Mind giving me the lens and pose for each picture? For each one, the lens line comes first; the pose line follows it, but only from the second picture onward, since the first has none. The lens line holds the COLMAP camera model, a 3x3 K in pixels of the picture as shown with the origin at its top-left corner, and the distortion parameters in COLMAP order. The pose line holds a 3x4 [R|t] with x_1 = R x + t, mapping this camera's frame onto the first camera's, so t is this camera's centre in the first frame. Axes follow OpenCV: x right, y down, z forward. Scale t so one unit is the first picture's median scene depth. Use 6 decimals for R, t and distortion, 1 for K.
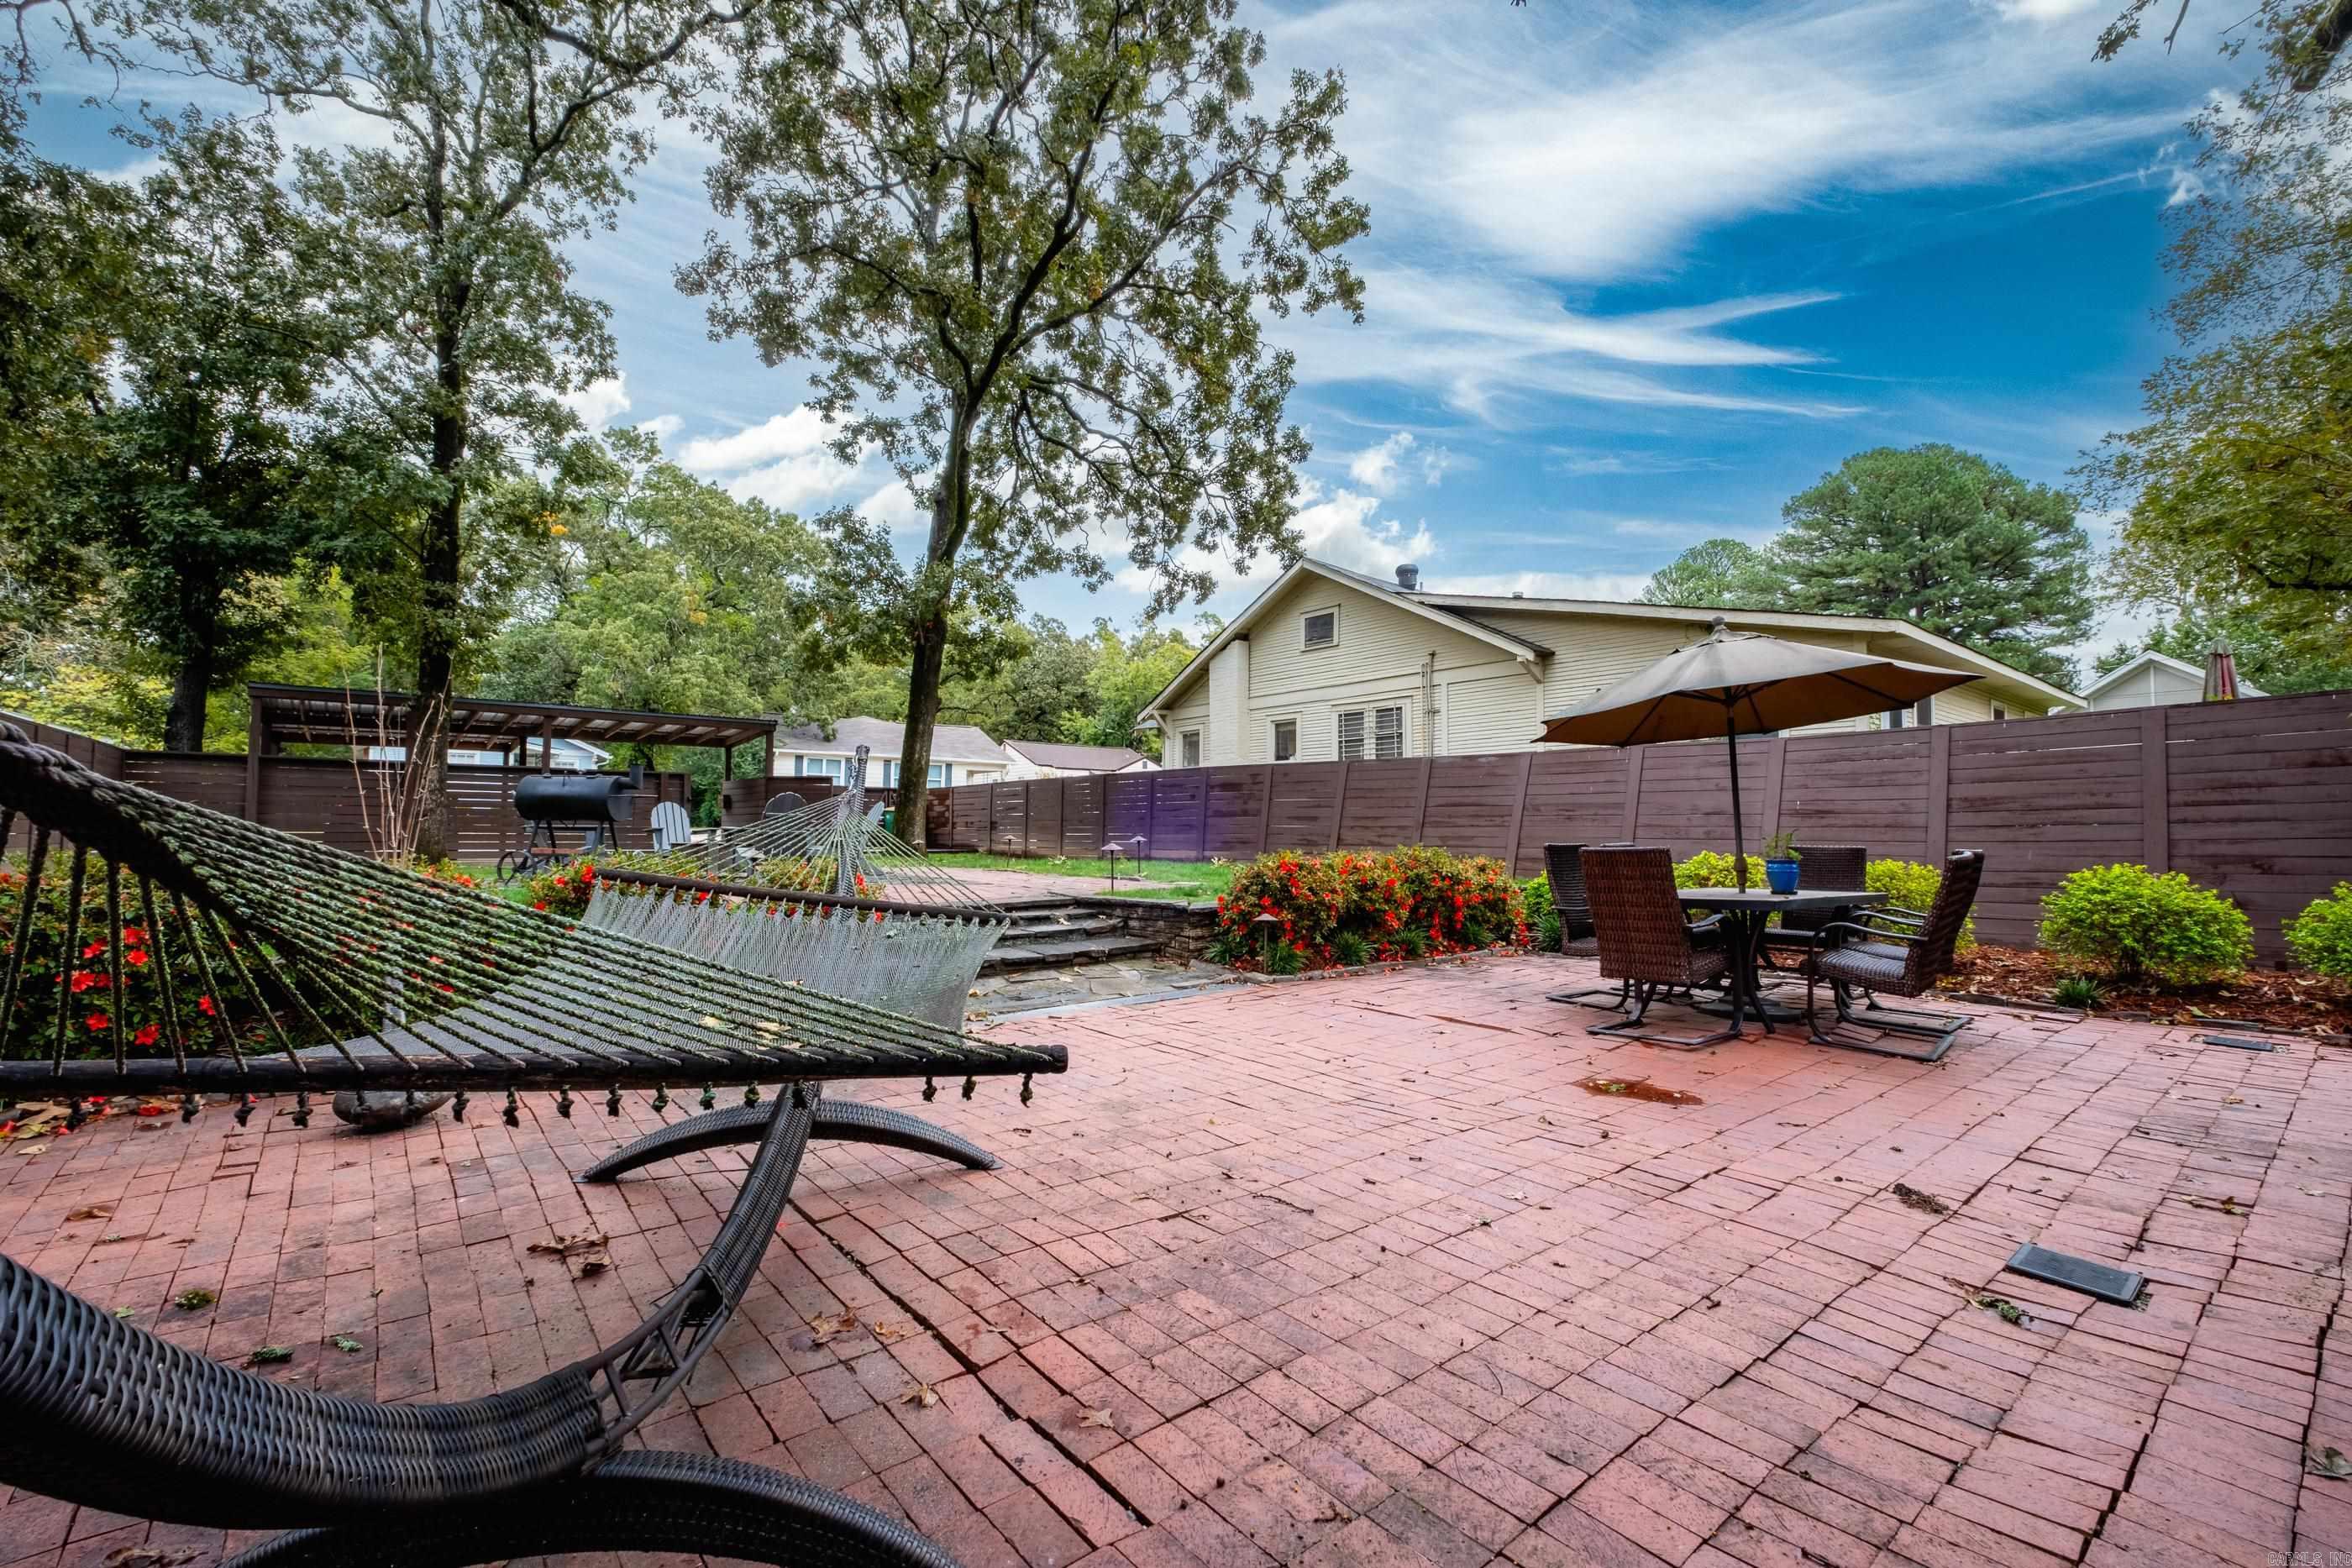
lens RADIAL K [[1024.9, 0, 1168.1], [0, 1024.9, 776.0], [0, 0, 1]] dist [0.001037, -0.000318]
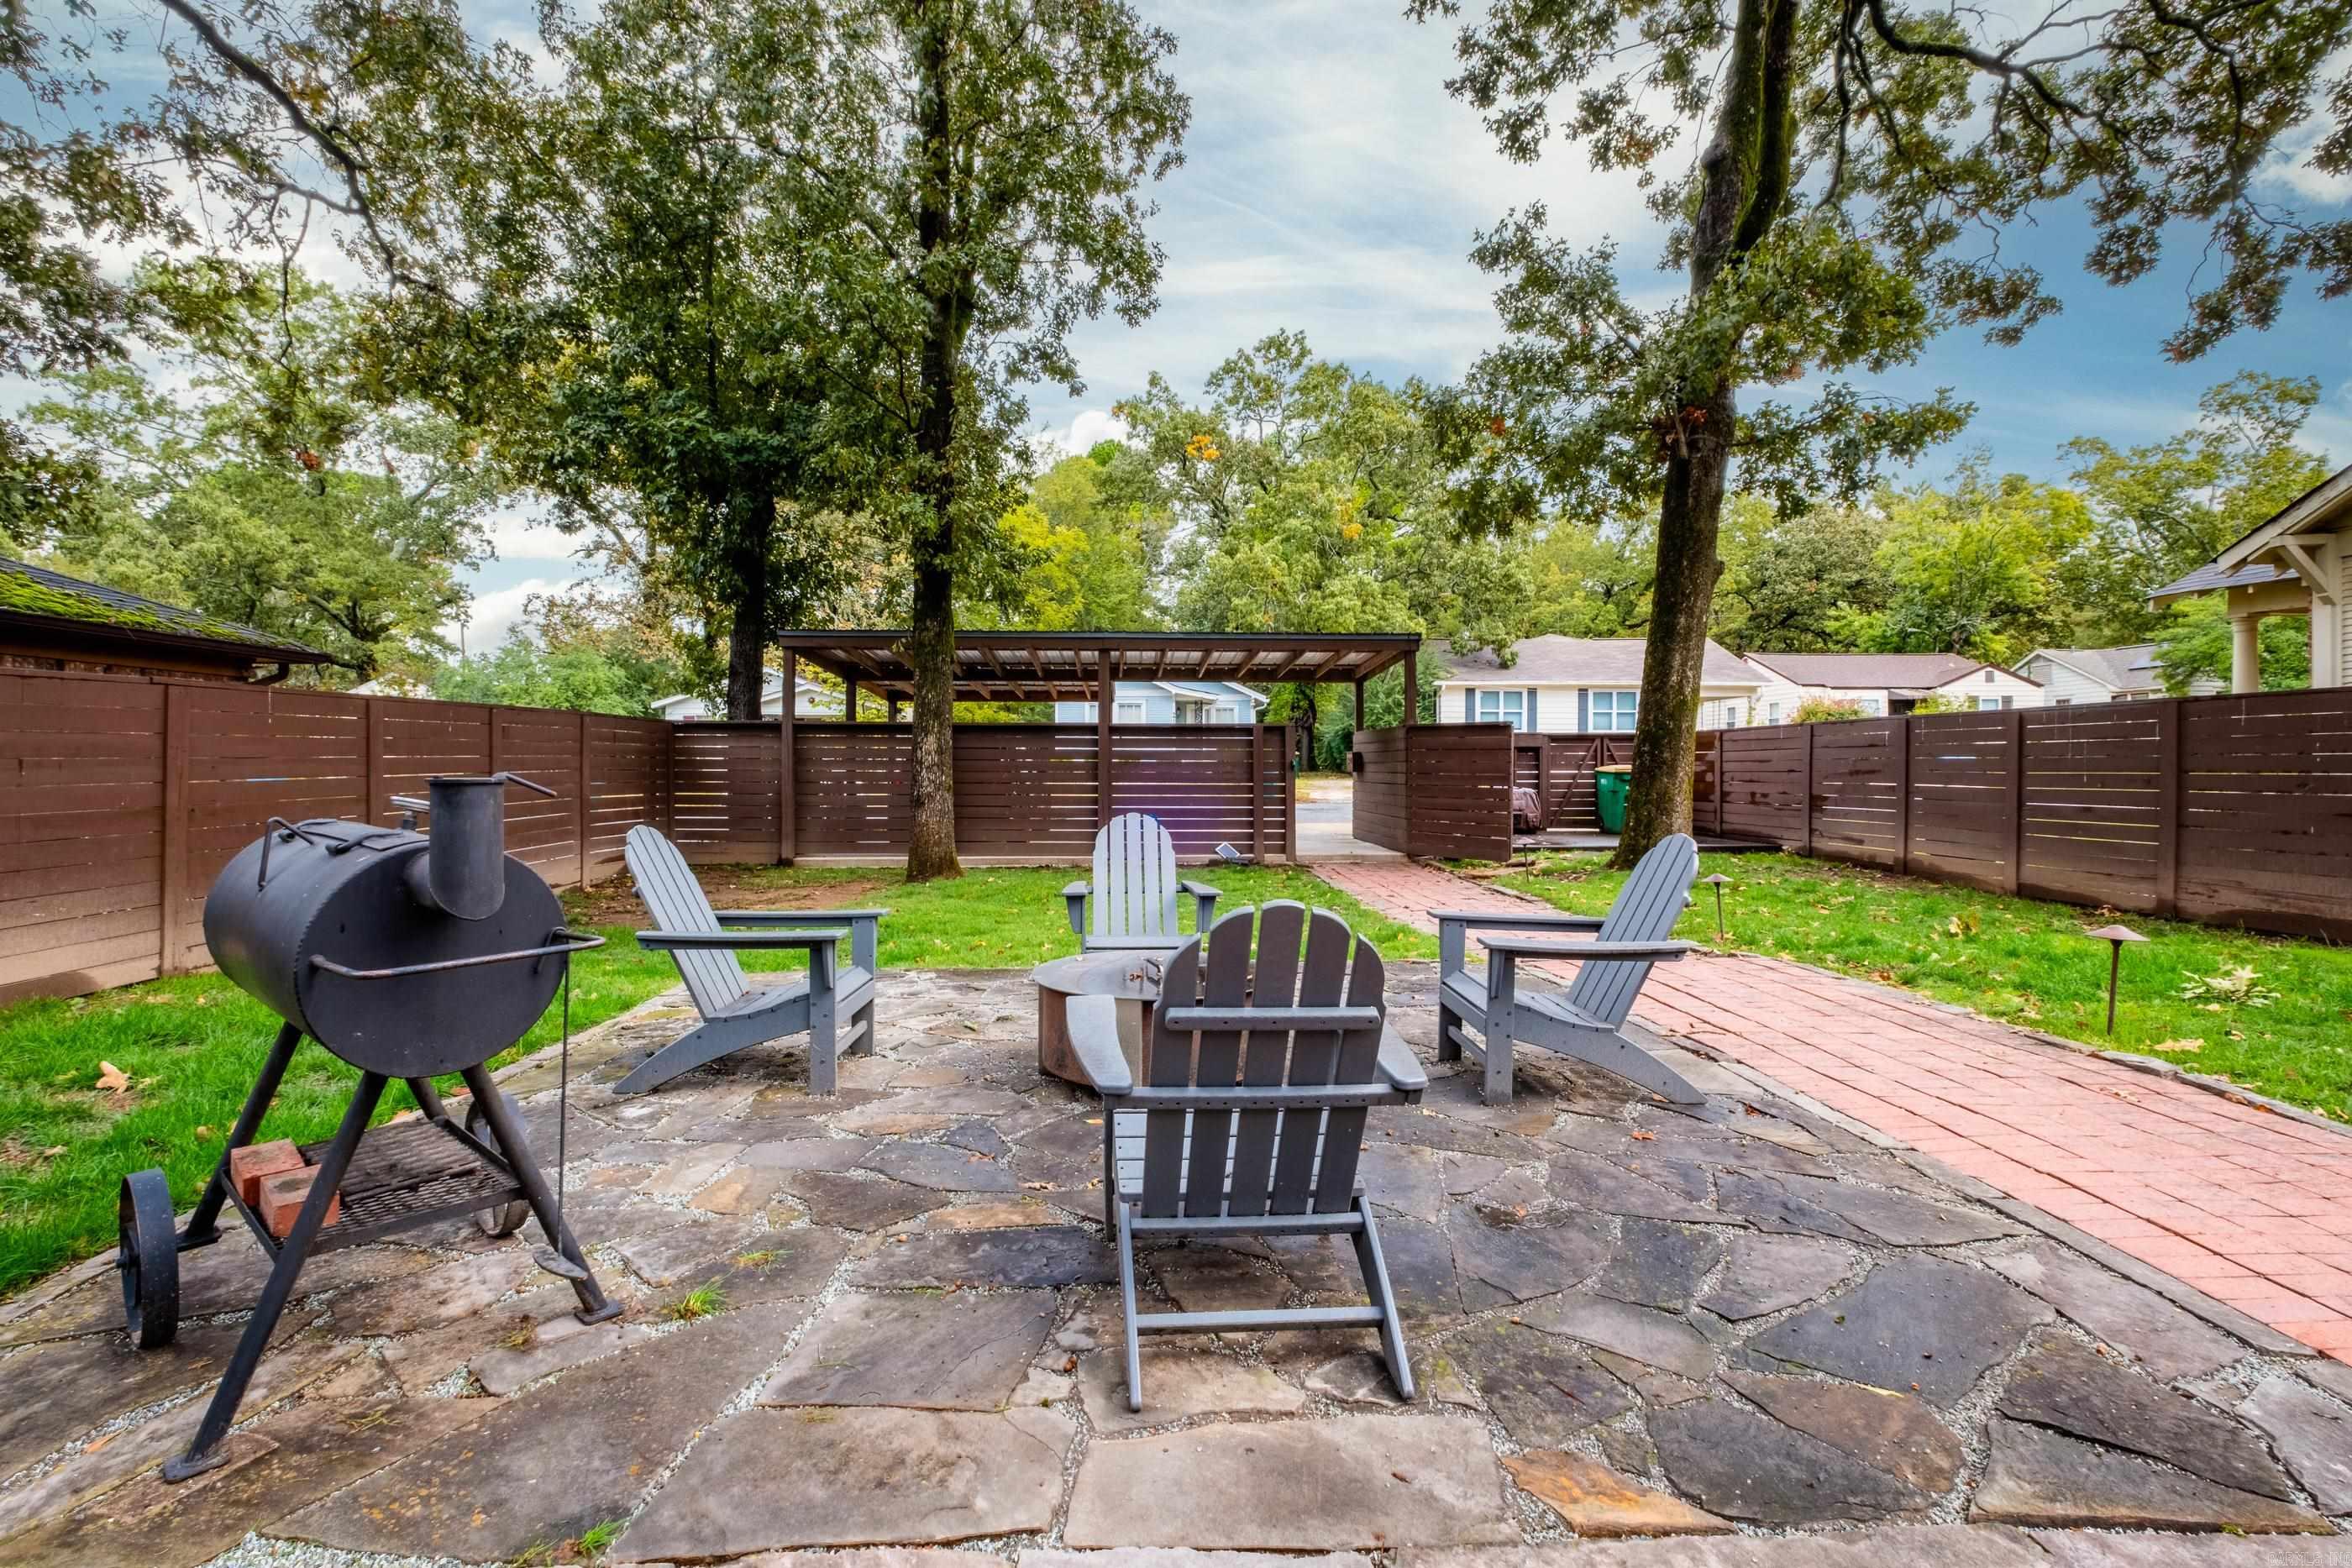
lens RADIAL K [[1024.9, 0, 1168.1], [0, 1024.9, 776.0], [0, 0, 1]] dist [0.001037, -0.000318]
pose [[0.800999, 0.002021, -0.598662, -0.100605], [0.038844, 0.997712, 0.055340, -0.006830], [0.597404, -0.067581, 0.799088, 0.313351]]
